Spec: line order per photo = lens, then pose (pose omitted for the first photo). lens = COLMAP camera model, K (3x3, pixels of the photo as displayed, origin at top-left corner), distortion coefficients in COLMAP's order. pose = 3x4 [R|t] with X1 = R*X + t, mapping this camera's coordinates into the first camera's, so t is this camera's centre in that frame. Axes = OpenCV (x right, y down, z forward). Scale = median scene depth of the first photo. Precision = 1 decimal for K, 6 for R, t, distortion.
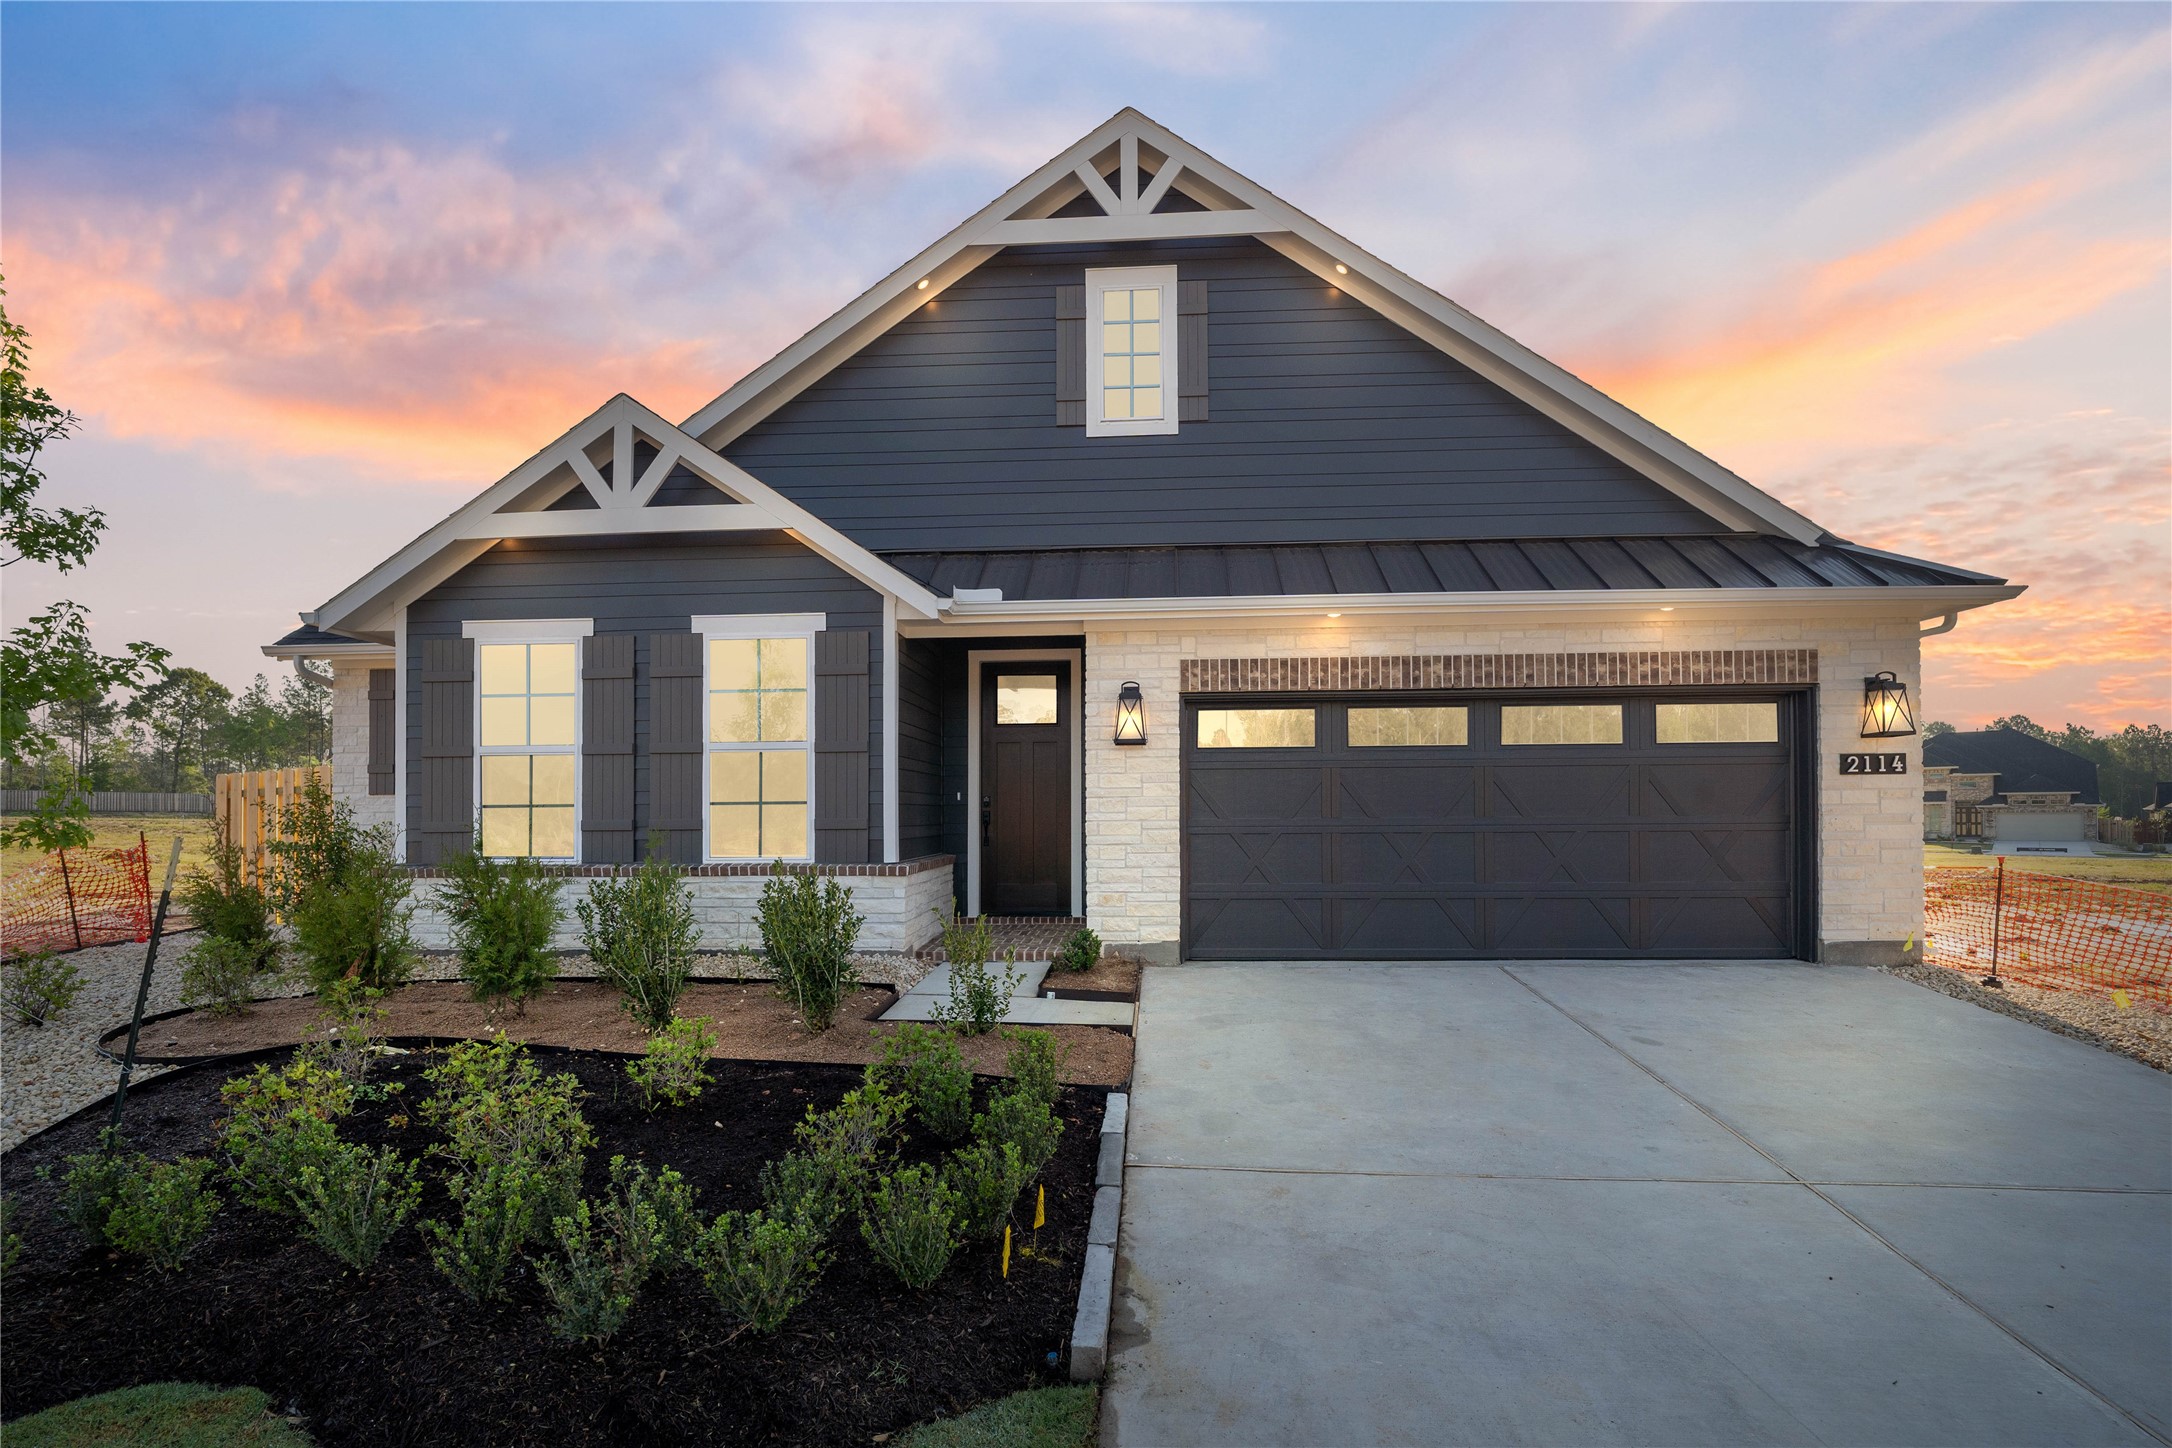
lens RADIAL K [[1035.7, 0, 1080.1], [0, 1035.7, 736.2], [0, 0, 1]] dist [-0.014598, 0.003366]
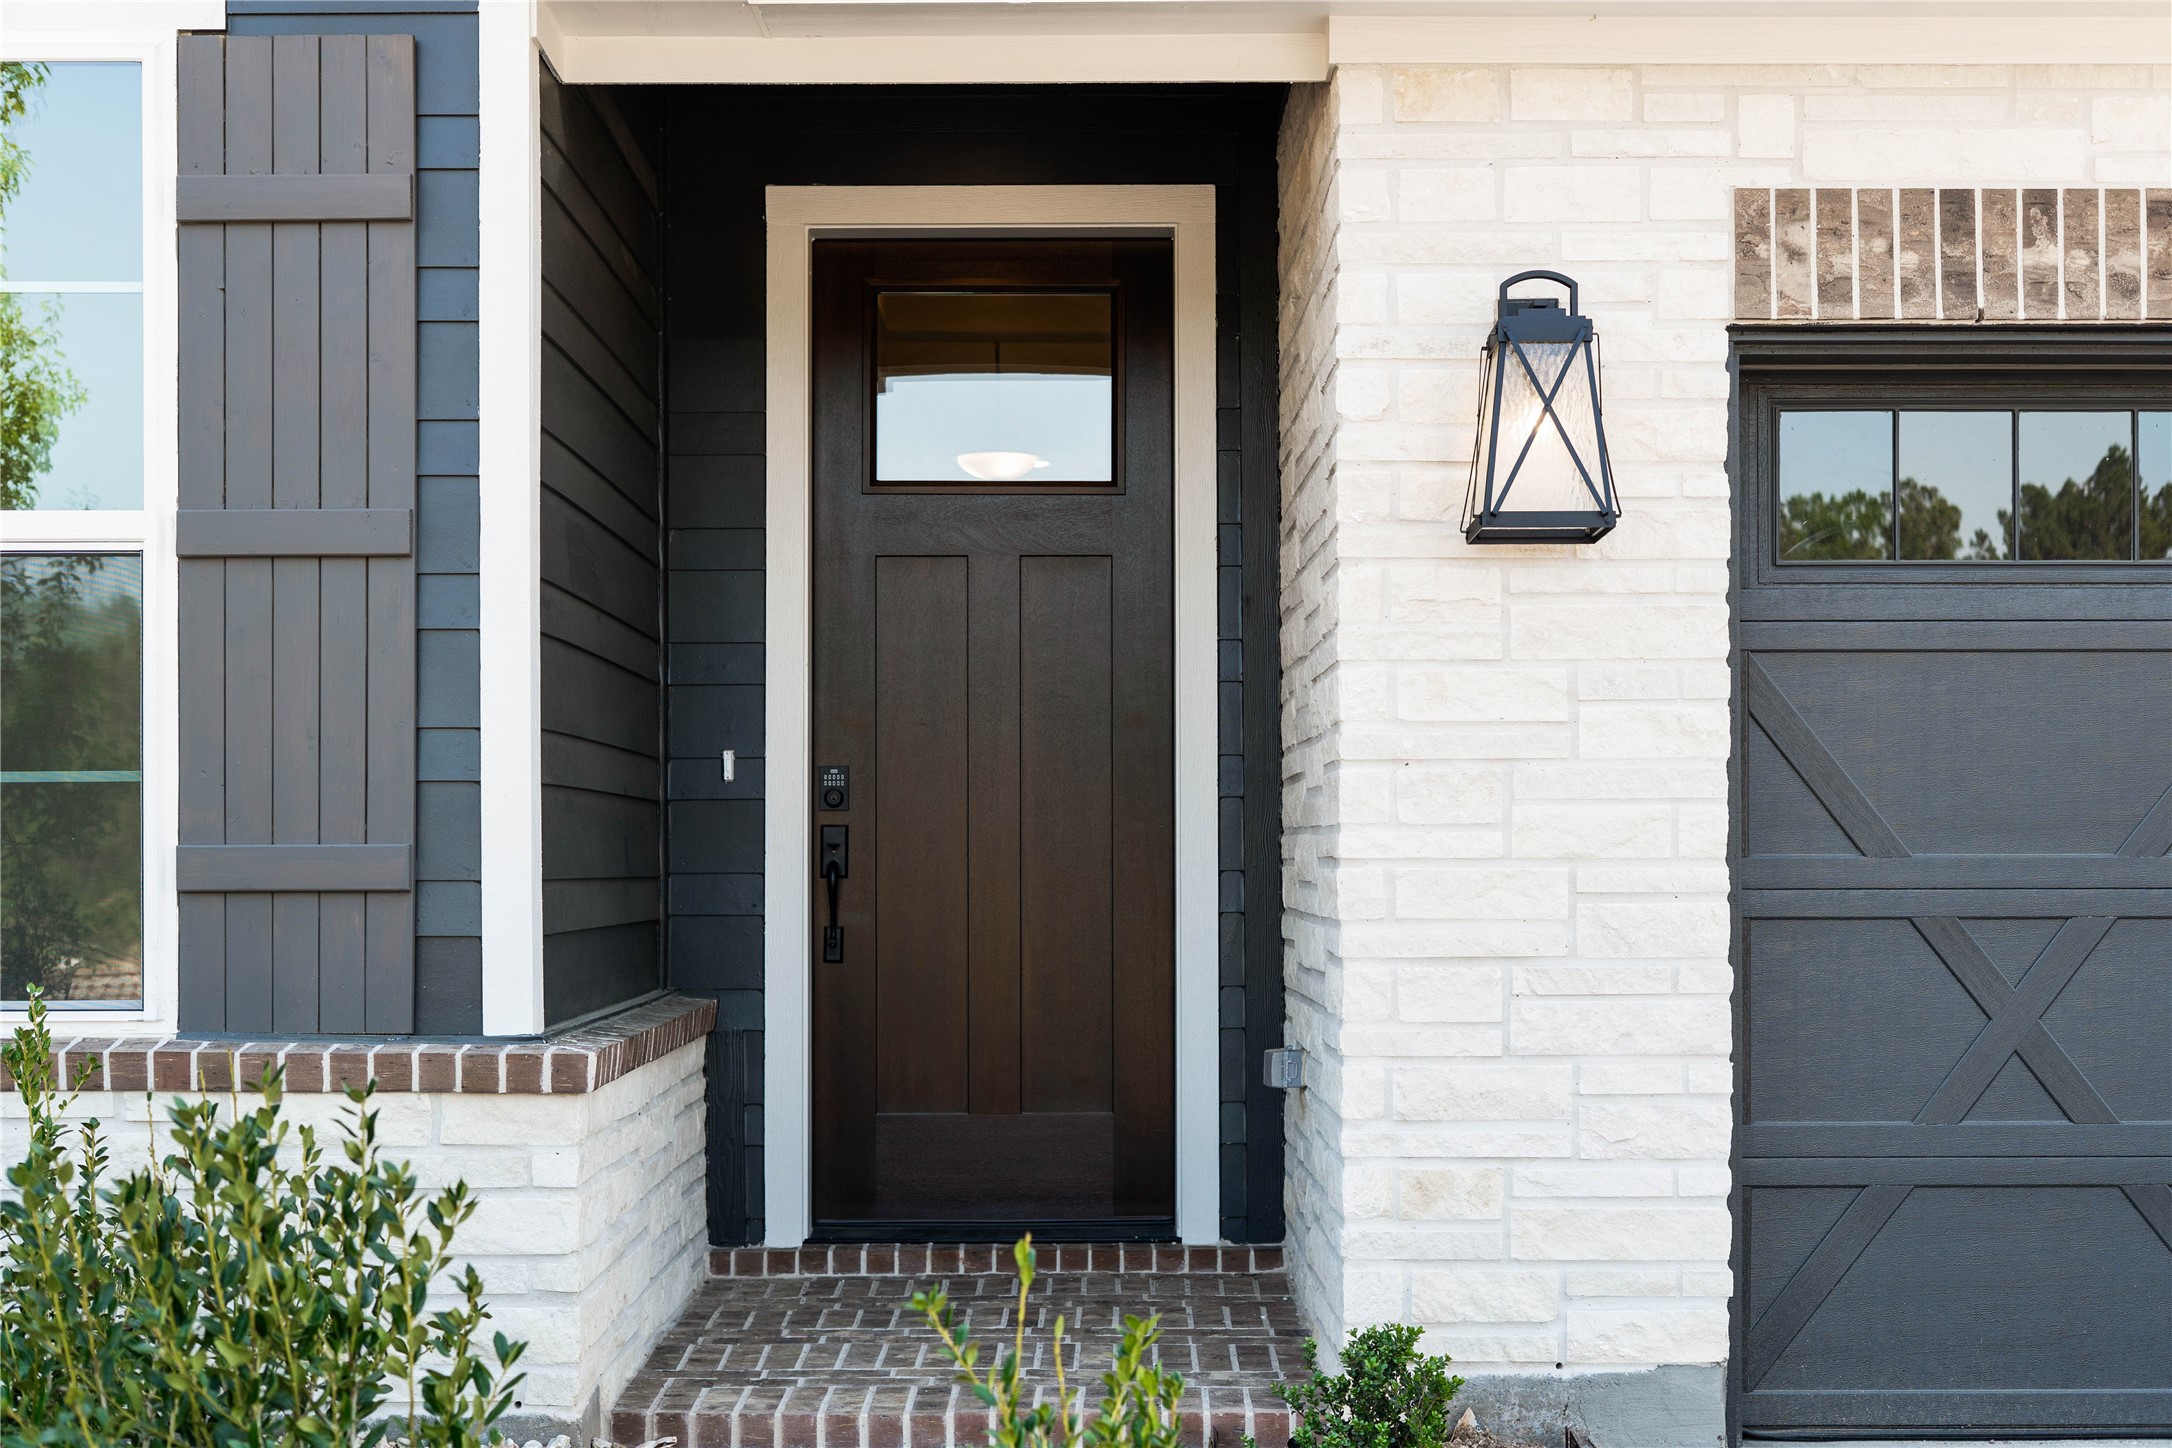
lens RADIAL K [[3188.5, 0, 1090.6], [0, 3188.5, 718.5], [0, 0, 1]] dist [-0.009051, 0.000000]
pose [[0.997901, 0.007898, 0.064282, -0.097650], [-0.009732, 0.999553, 0.028264, 0.029065], [-0.064030, -0.028831, 0.997531, 0.274848]]
